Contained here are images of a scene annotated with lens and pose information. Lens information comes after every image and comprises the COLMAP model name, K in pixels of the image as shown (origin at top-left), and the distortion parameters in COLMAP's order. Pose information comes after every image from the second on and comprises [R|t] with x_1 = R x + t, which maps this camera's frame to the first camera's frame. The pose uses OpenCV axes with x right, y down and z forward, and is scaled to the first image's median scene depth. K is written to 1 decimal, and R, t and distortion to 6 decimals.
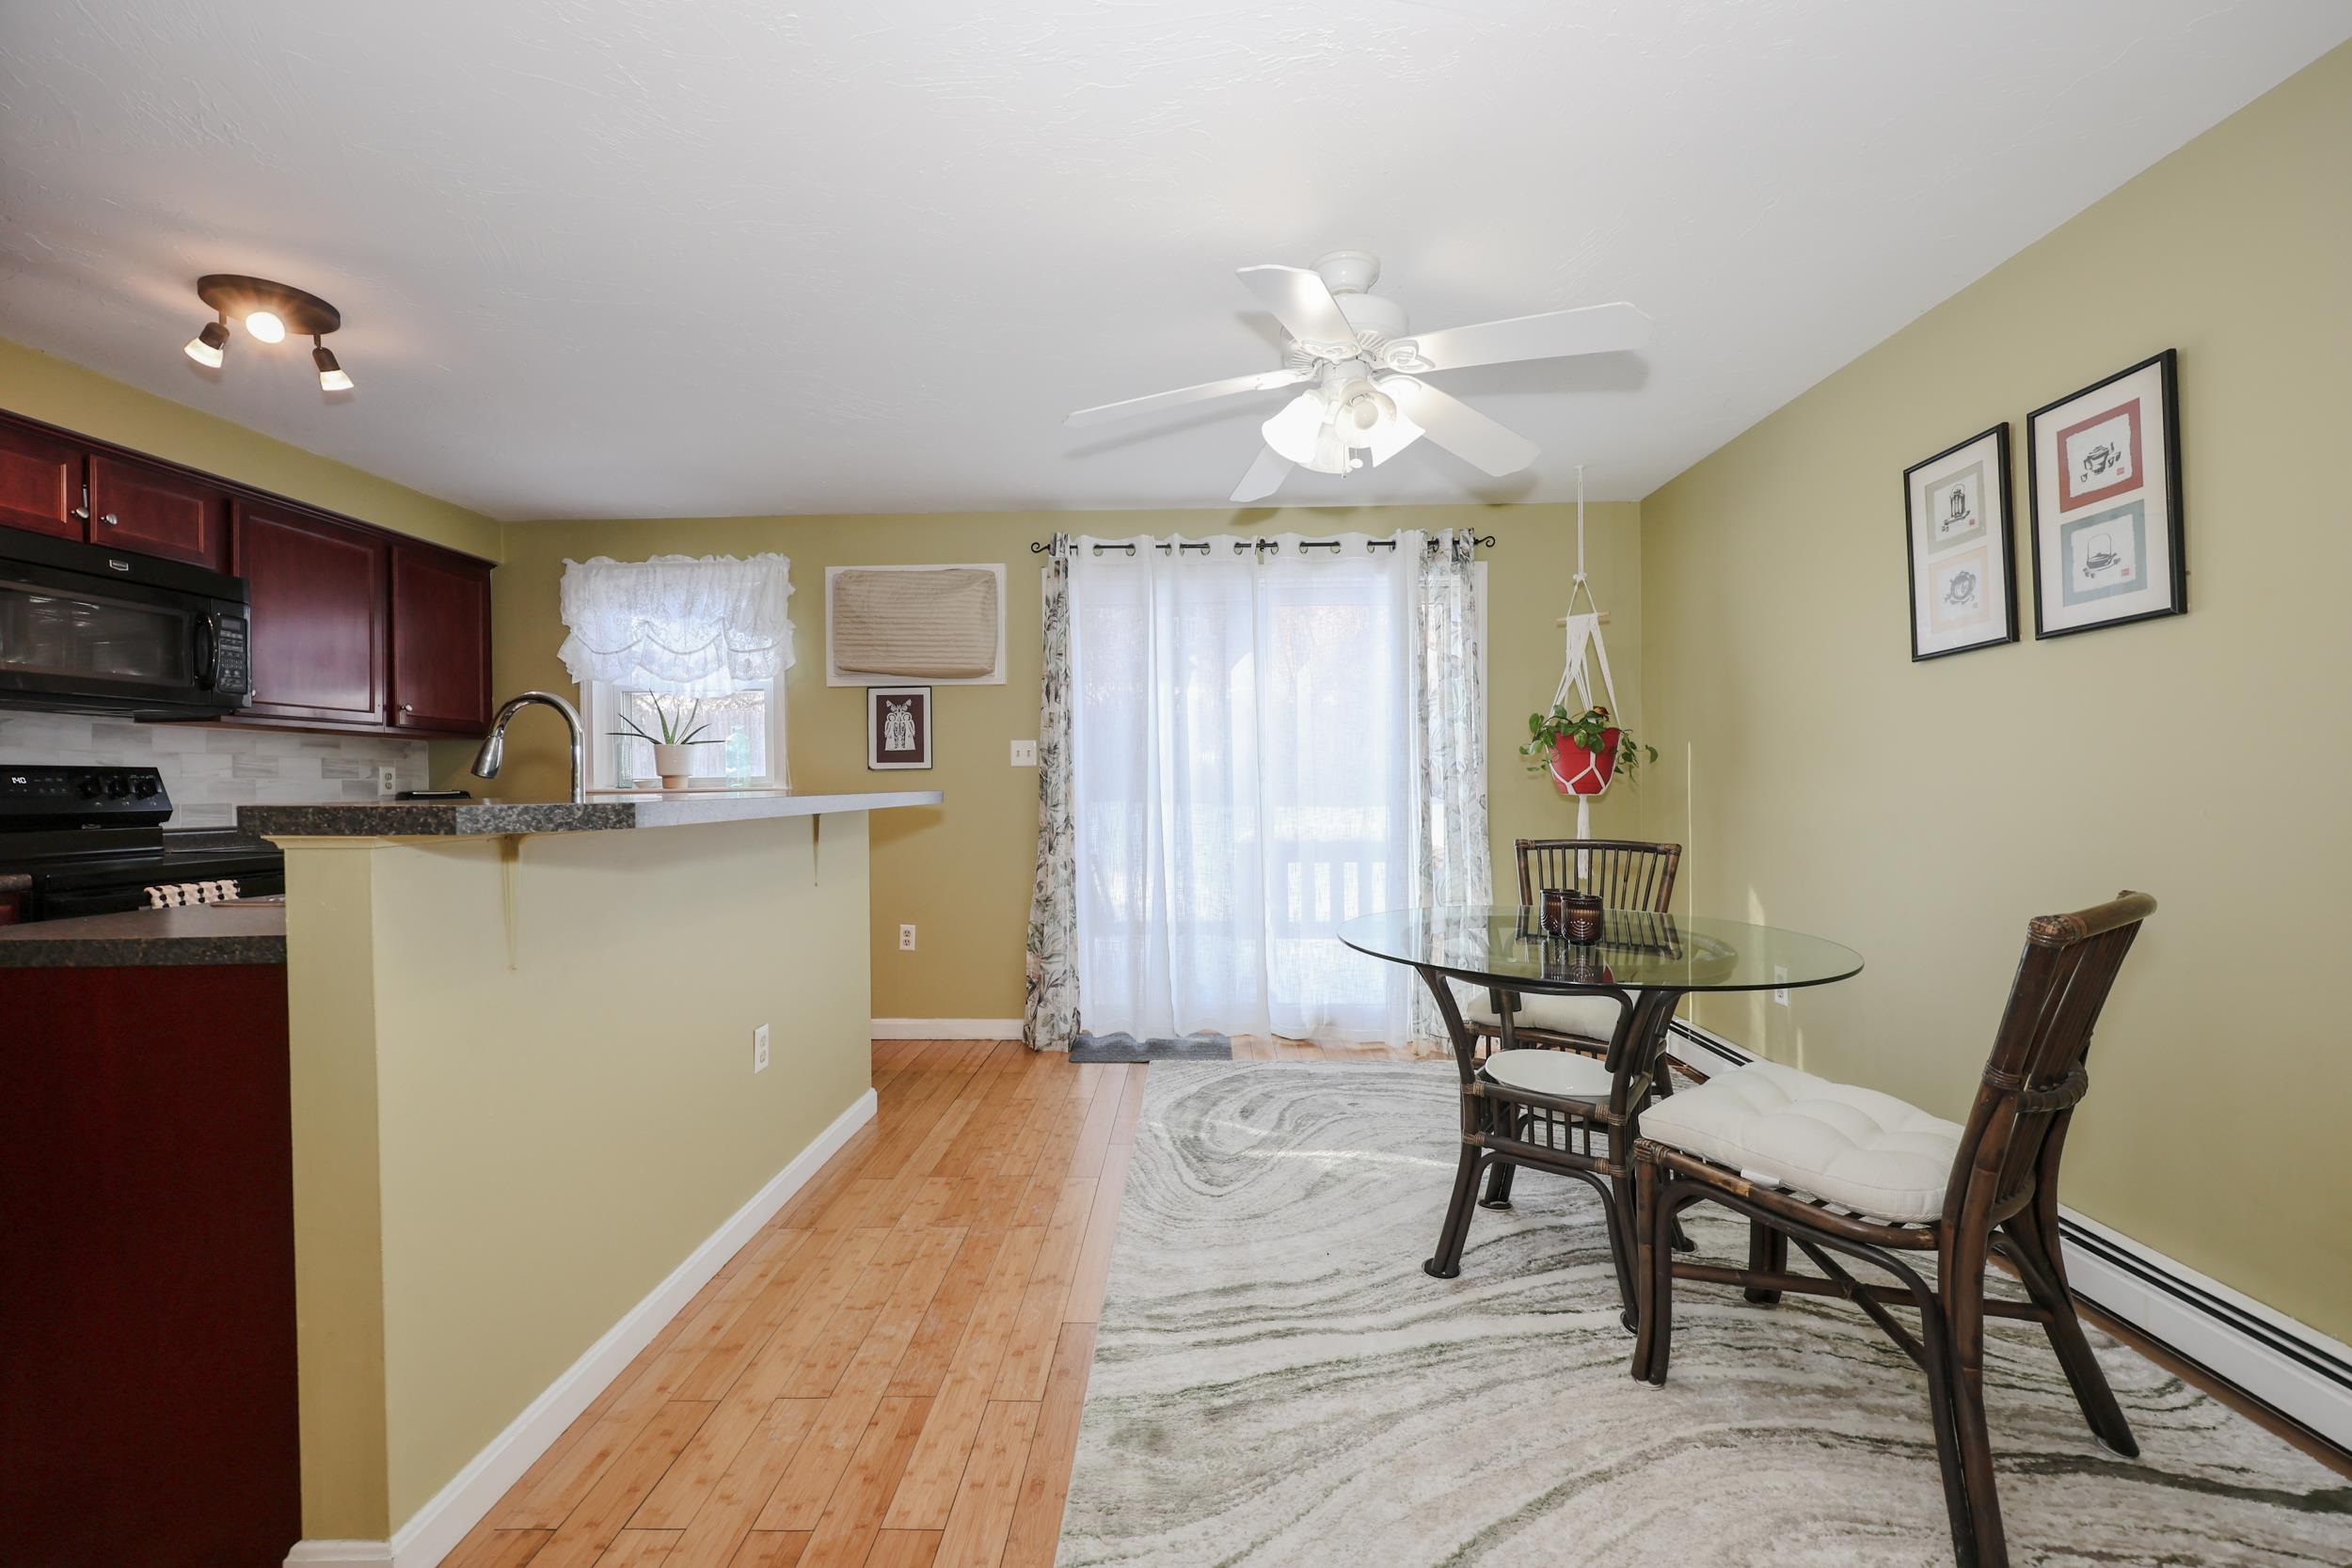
lens RADIAL K [[943.3, 0, 1173.1], [0, 943.3, 787.0], [0, 0, 1]] dist [-0.000702, 0.000186]
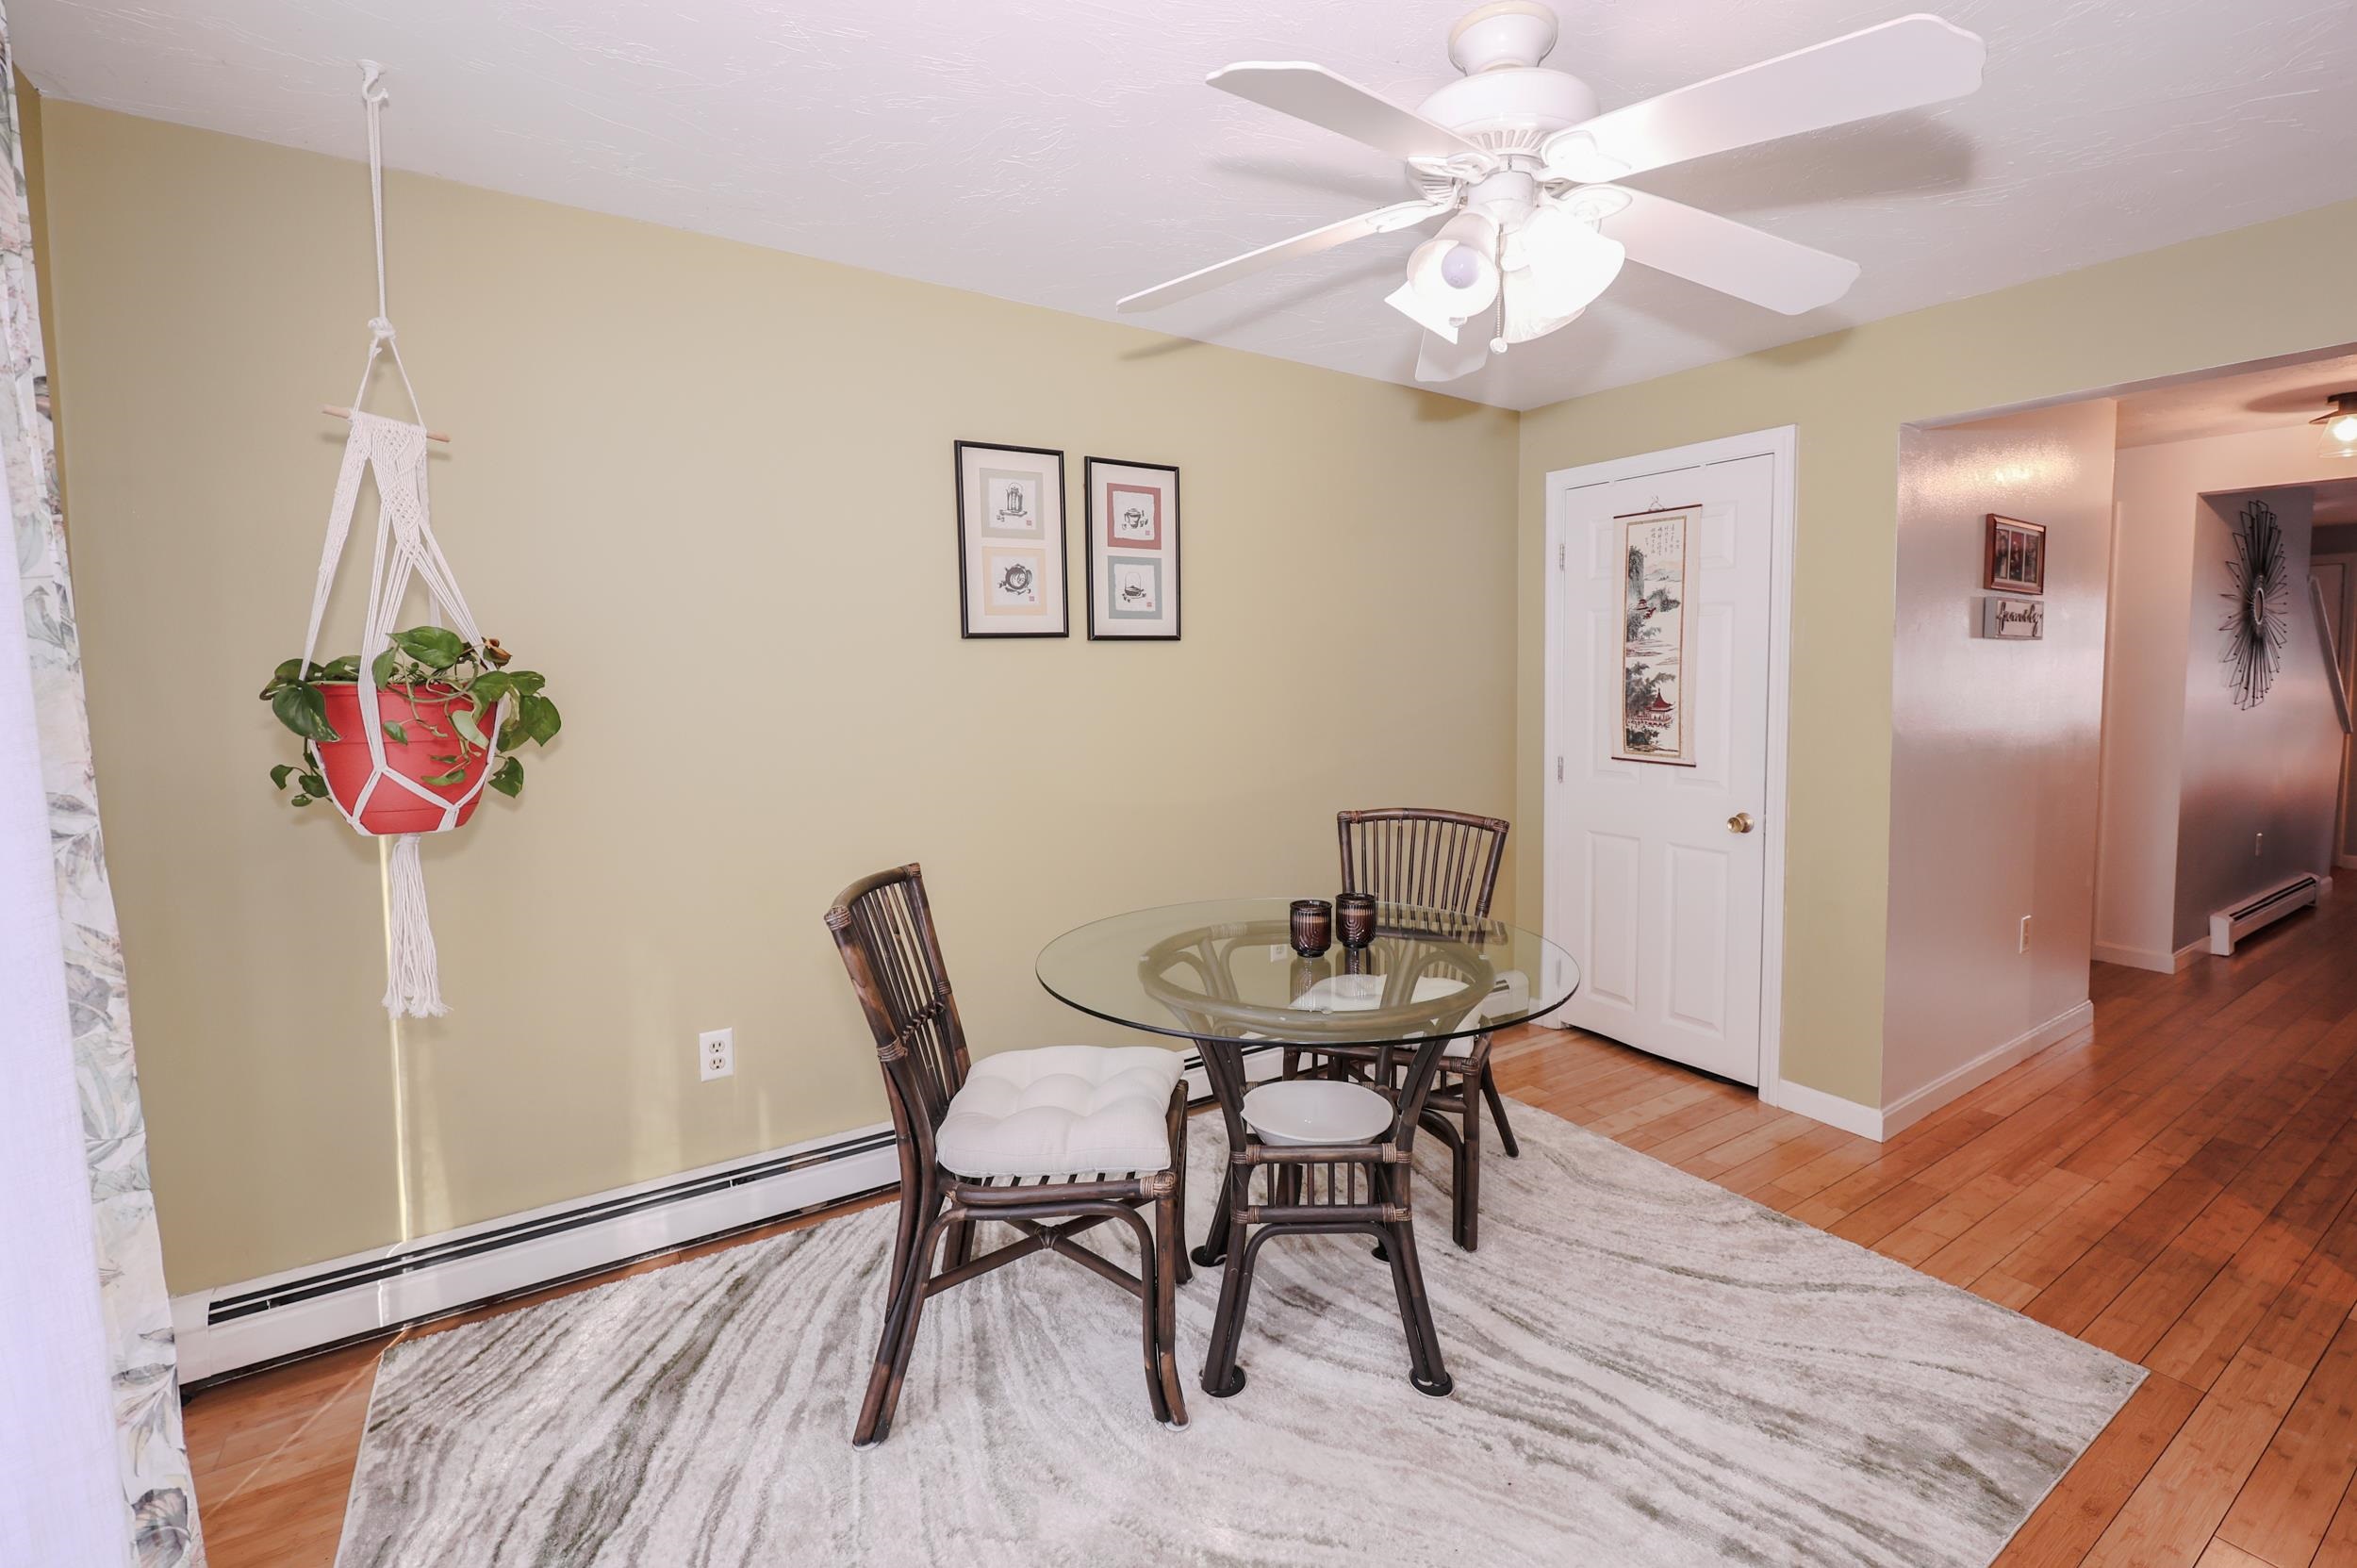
lens RADIAL K [[992.5, 0, 1180.3], [0, 992.5, 750.1], [0, 0, 1]] dist [-0.000135, 0.000060]
pose [[-0.561904, -0.054362, 0.825414, -0.153270], [0.009312, 0.997359, 0.072026, -0.060065], [-0.827150, 0.048158, -0.559914, 0.964382]]
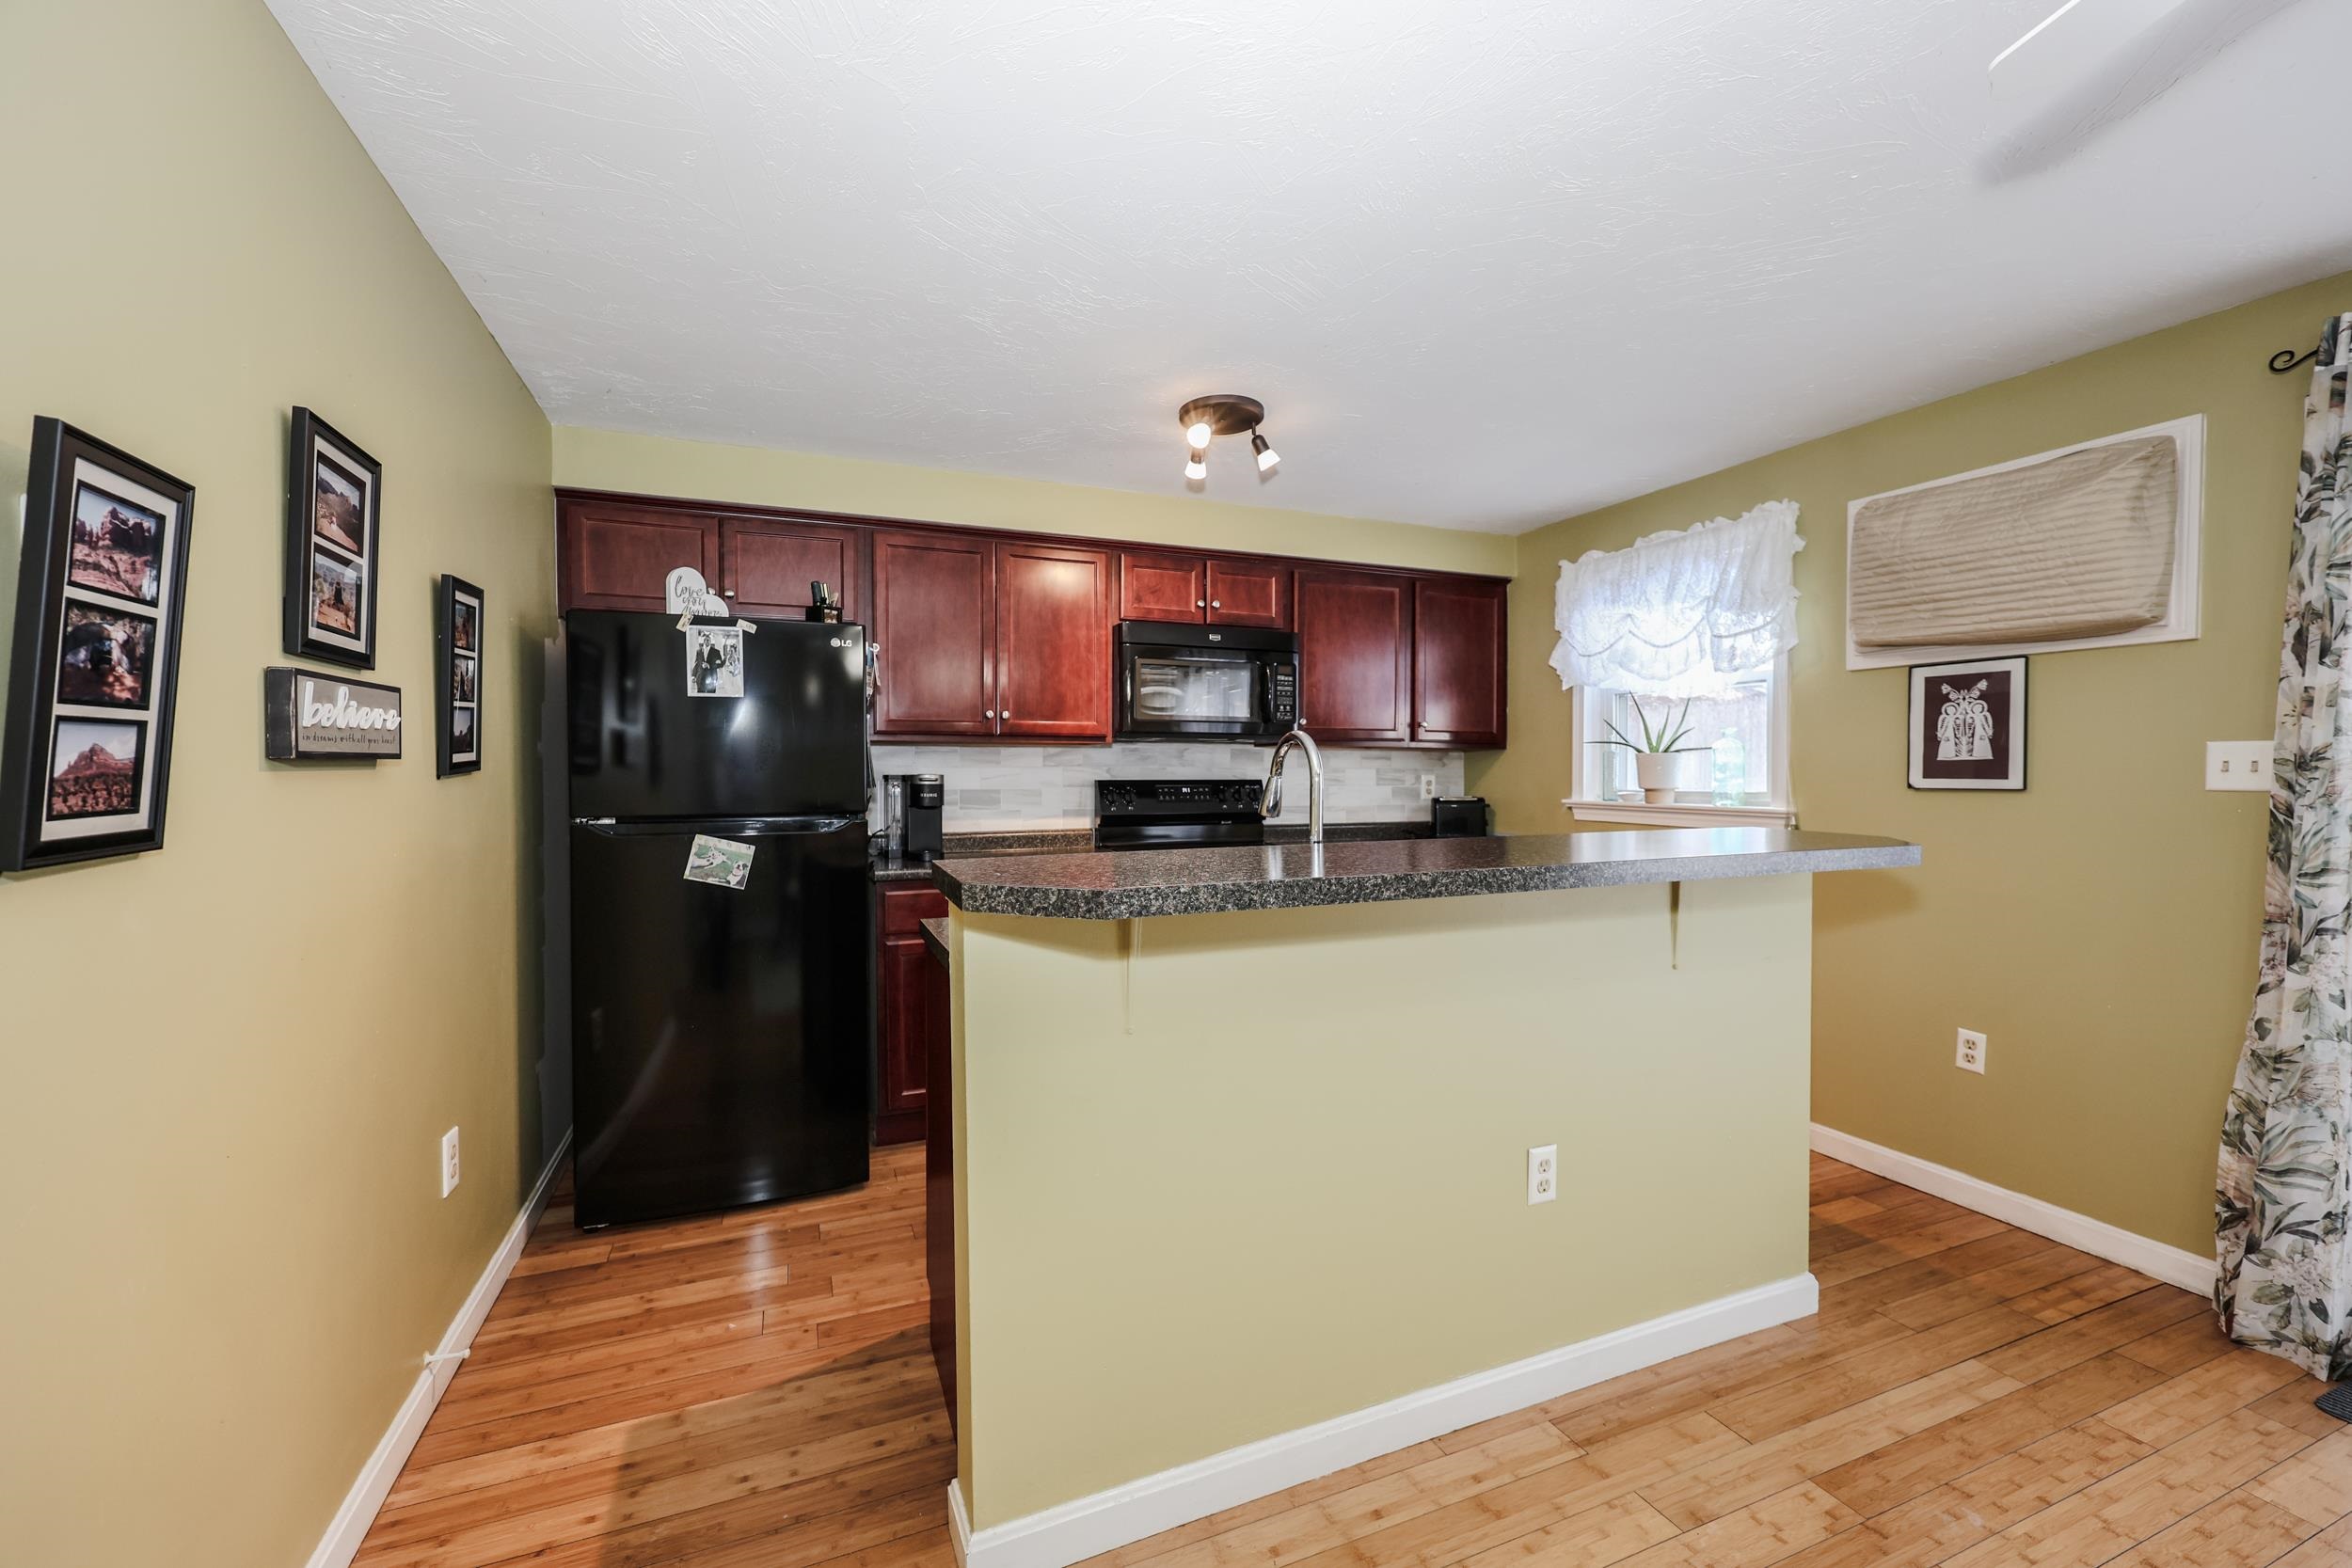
lens RADIAL K [[943.3, 0, 1173.1], [0, 943.3, 787.0], [0, 0, 1]] dist [-0.000702, 0.000186]
pose [[0.408256, 0.027968, -0.912439, 0.088225], [-0.007084, 0.999598, 0.027470, -0.038553], [0.912840, -0.004751, 0.408290, 0.272879]]
